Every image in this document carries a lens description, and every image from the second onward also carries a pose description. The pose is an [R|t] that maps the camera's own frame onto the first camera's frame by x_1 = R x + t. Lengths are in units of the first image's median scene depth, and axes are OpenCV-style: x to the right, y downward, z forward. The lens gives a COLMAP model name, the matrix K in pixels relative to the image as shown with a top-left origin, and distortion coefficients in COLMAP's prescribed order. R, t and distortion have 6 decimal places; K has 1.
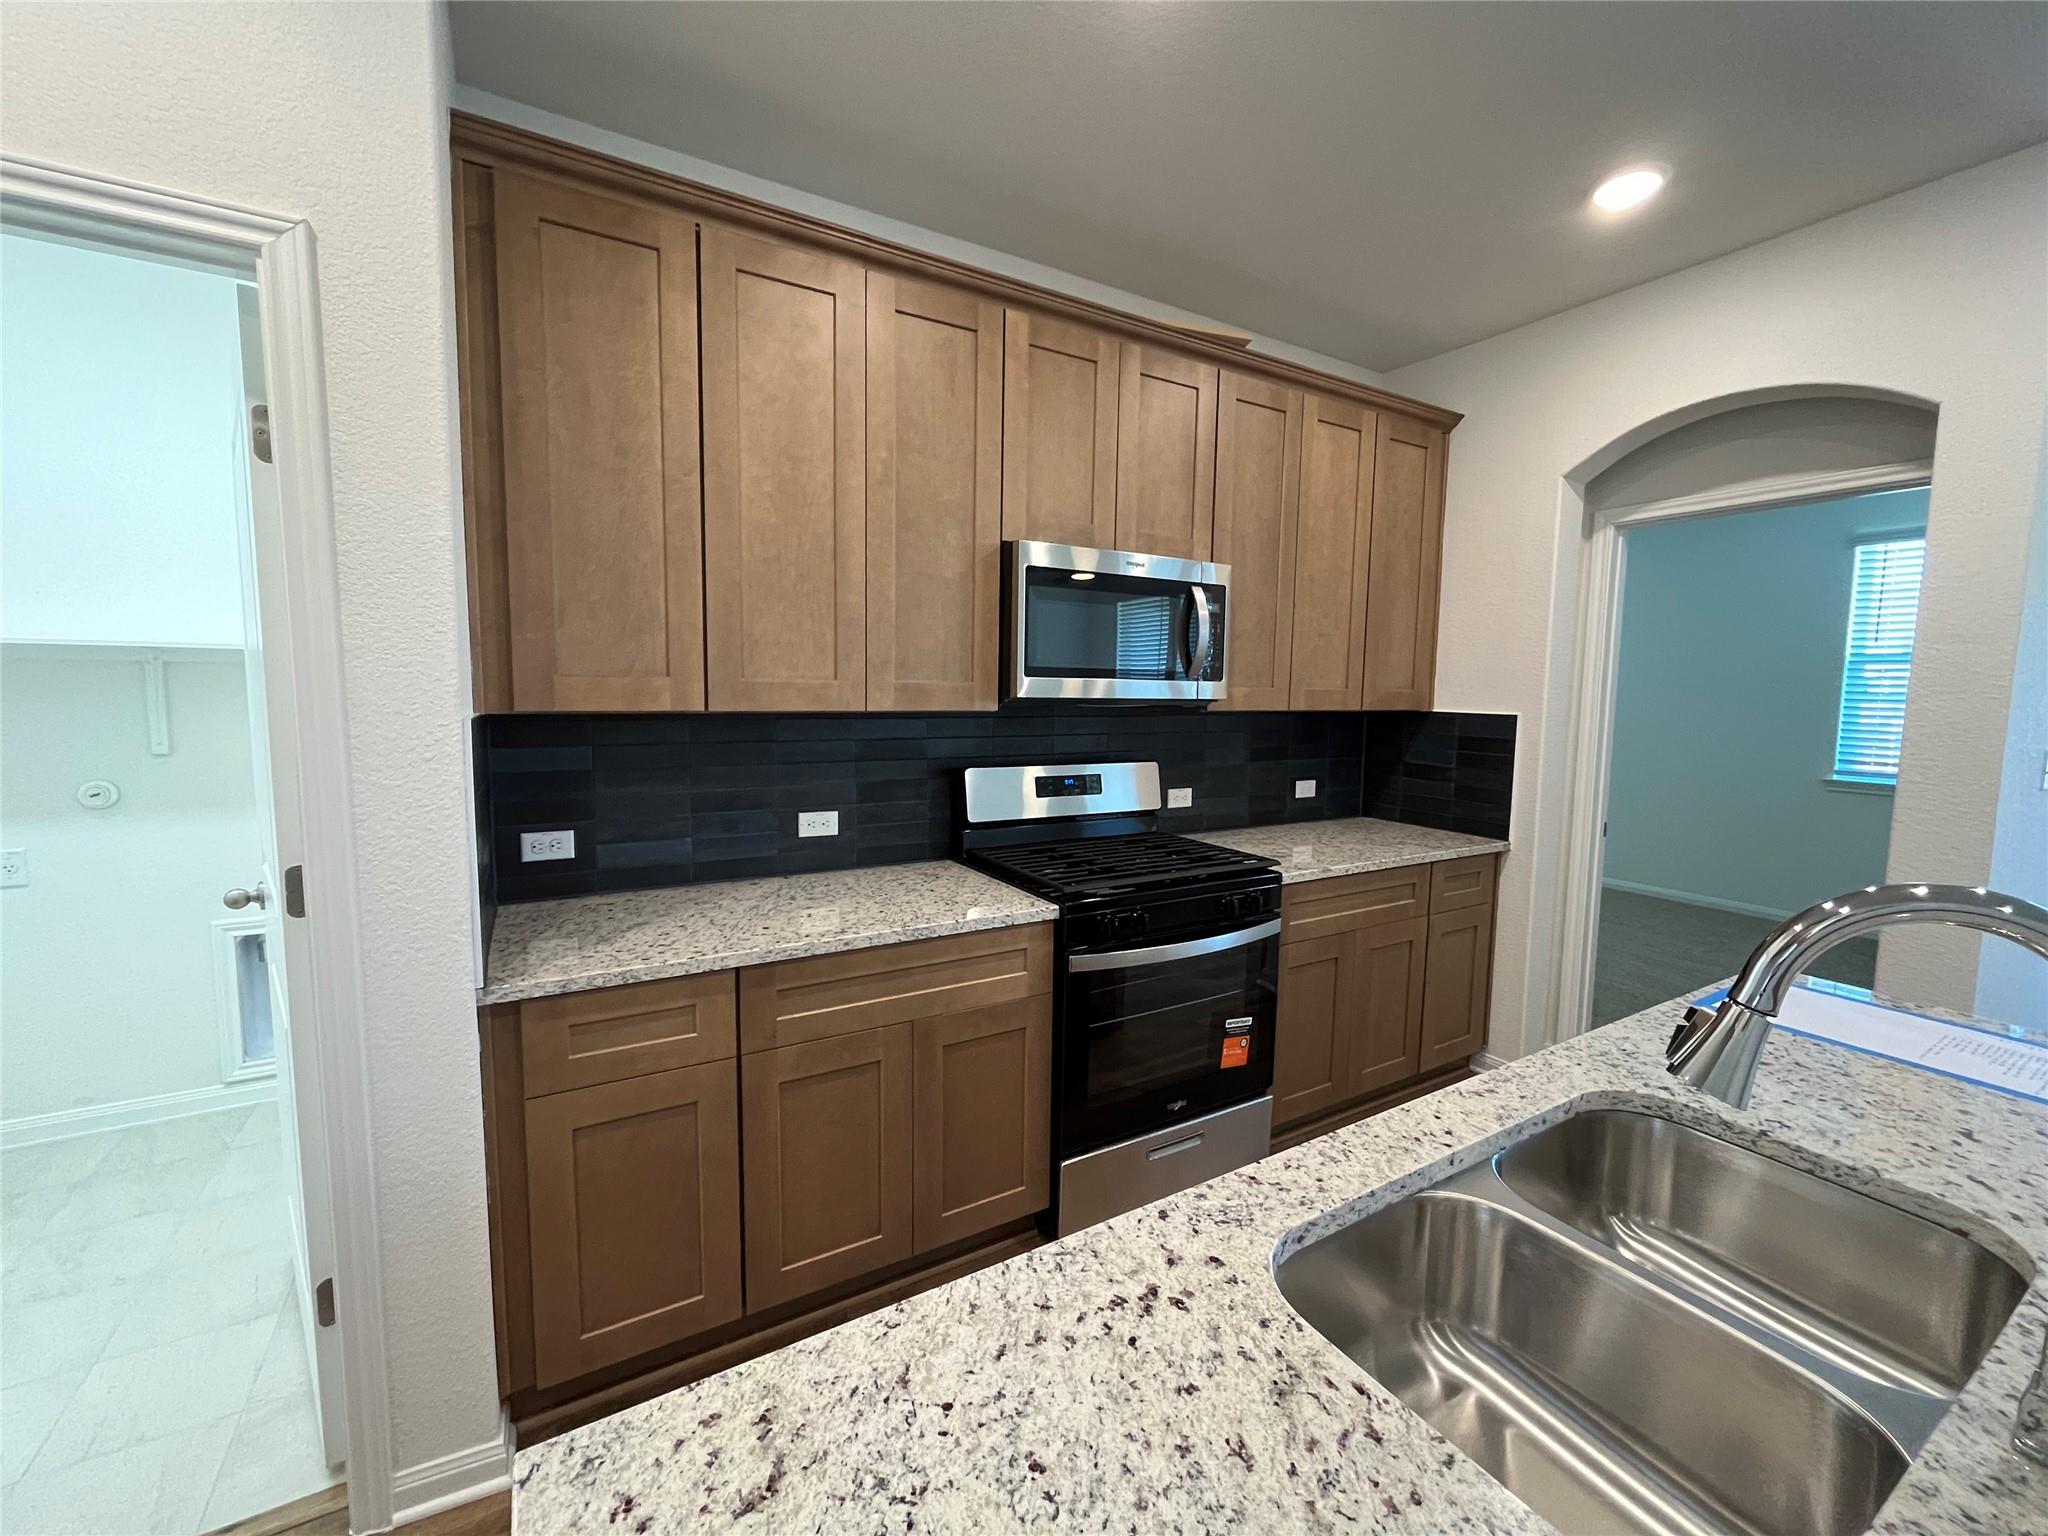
lens RADIAL K [[824.3, 0, 1018.9], [0, 824.3, 763.1], [0, 0, 1]] dist [-0.001993, -0.000451]
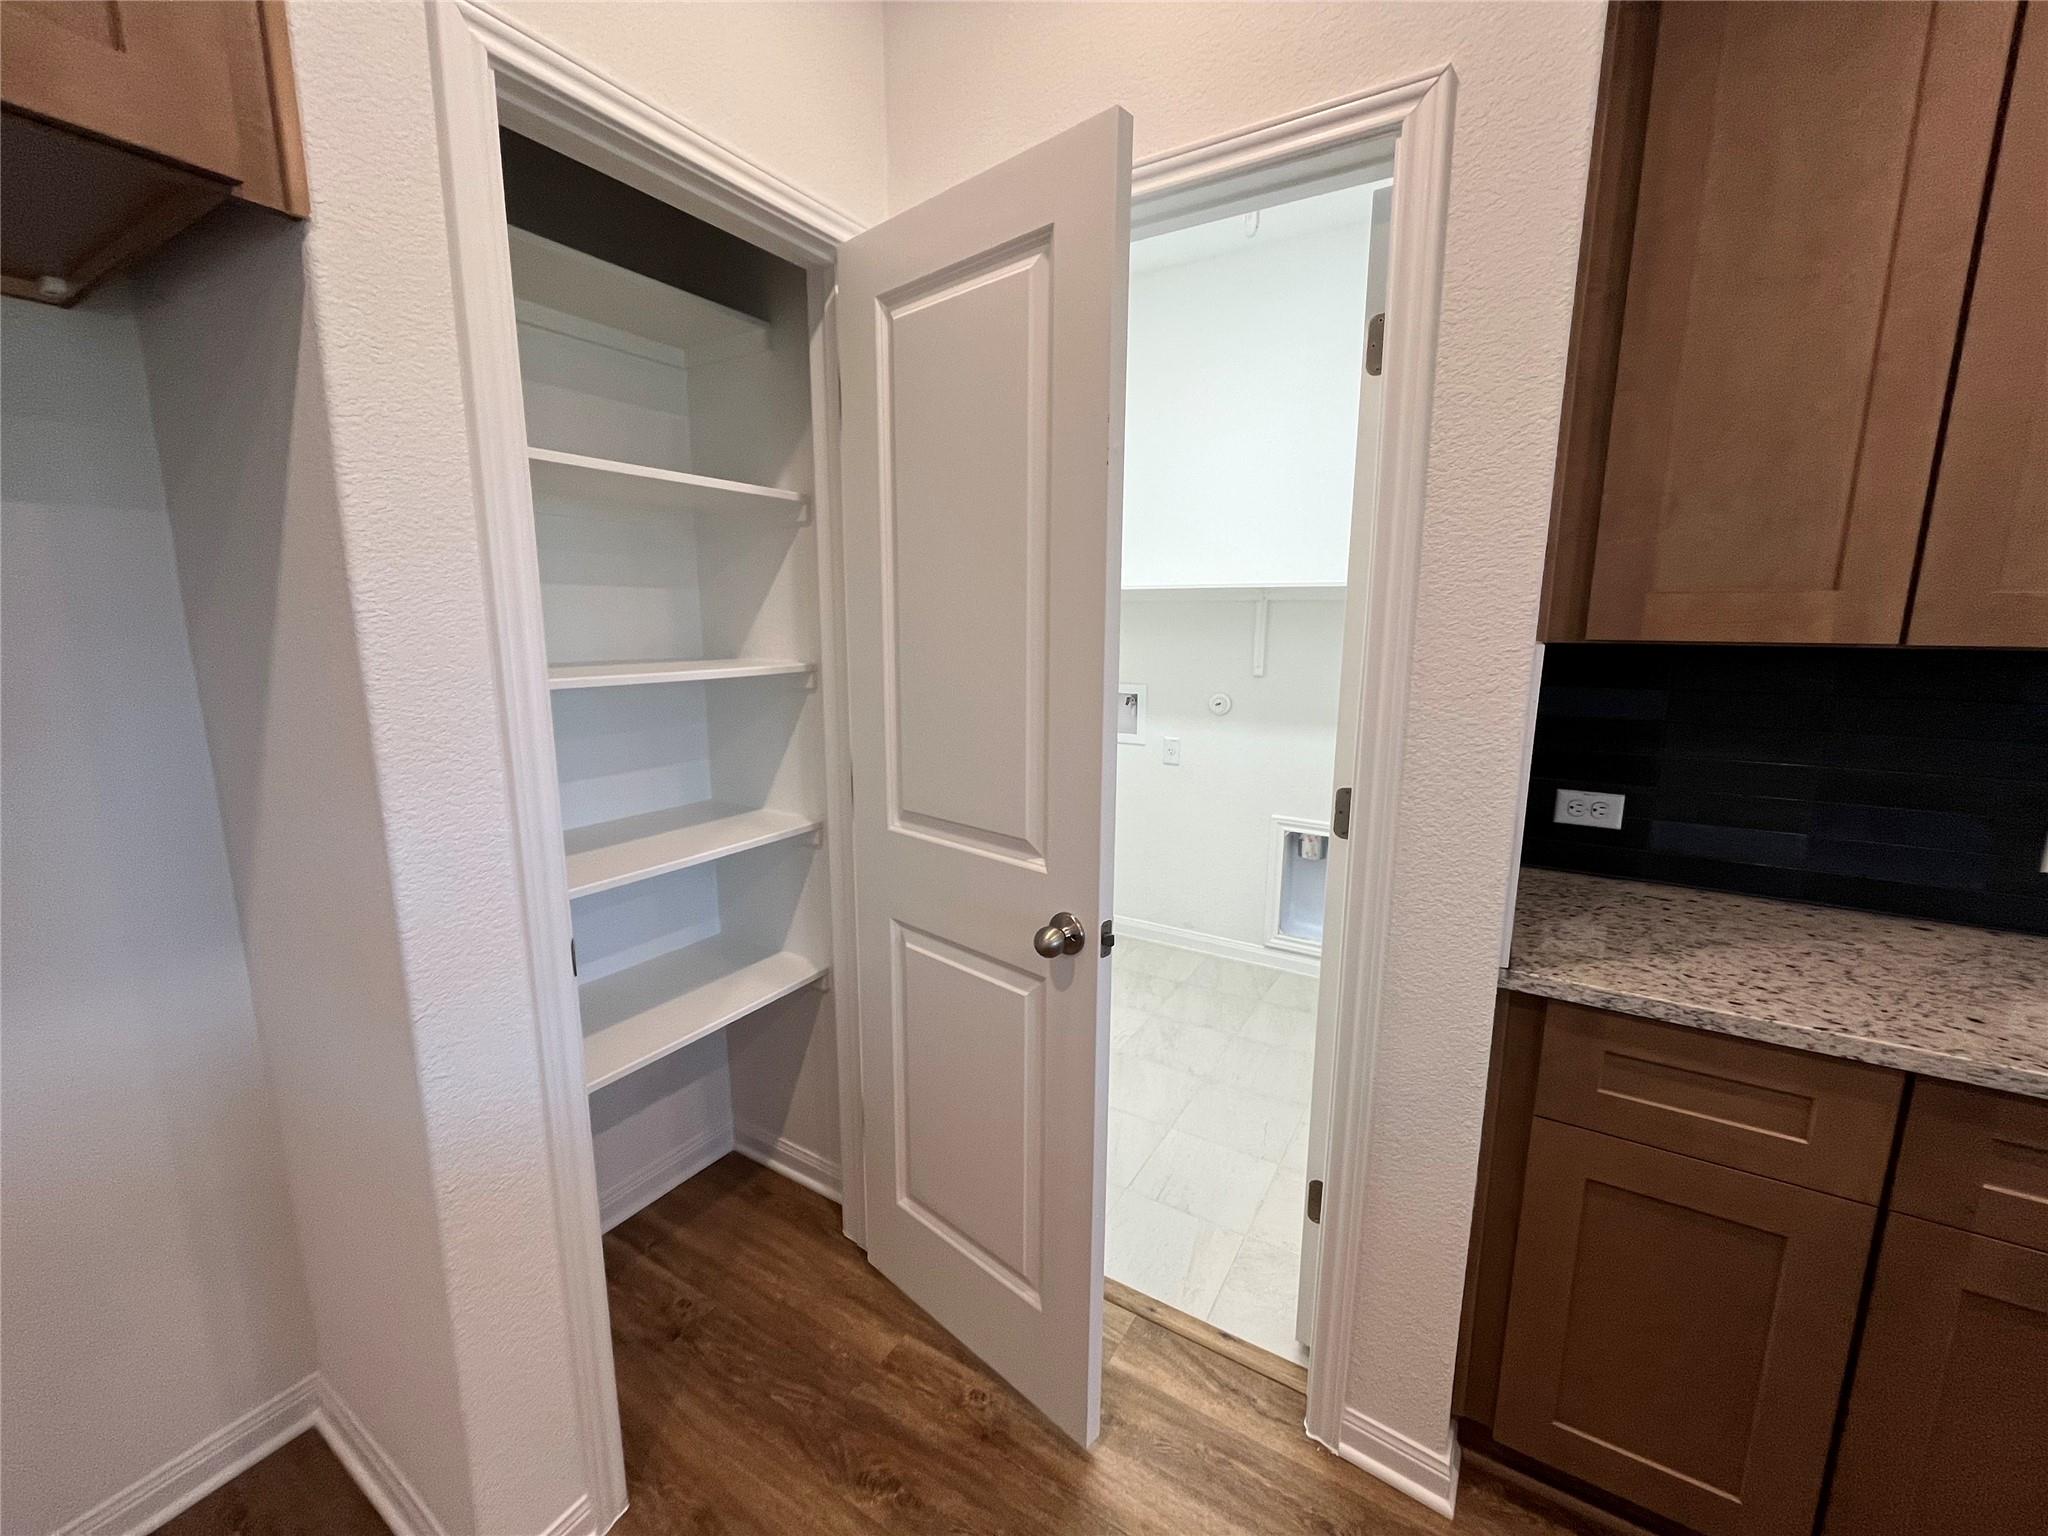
lens RADIAL K [[824.3, 0, 1018.9], [0, 824.3, 763.1], [0, 0, 1]] dist [-0.001993, -0.000451]
pose [[0.465595, 0.139904, -0.873869, -0.155384], [-0.080252, 0.990032, 0.115743, 0.007835], [0.881352, 0.016240, 0.472182, 0.141175]]
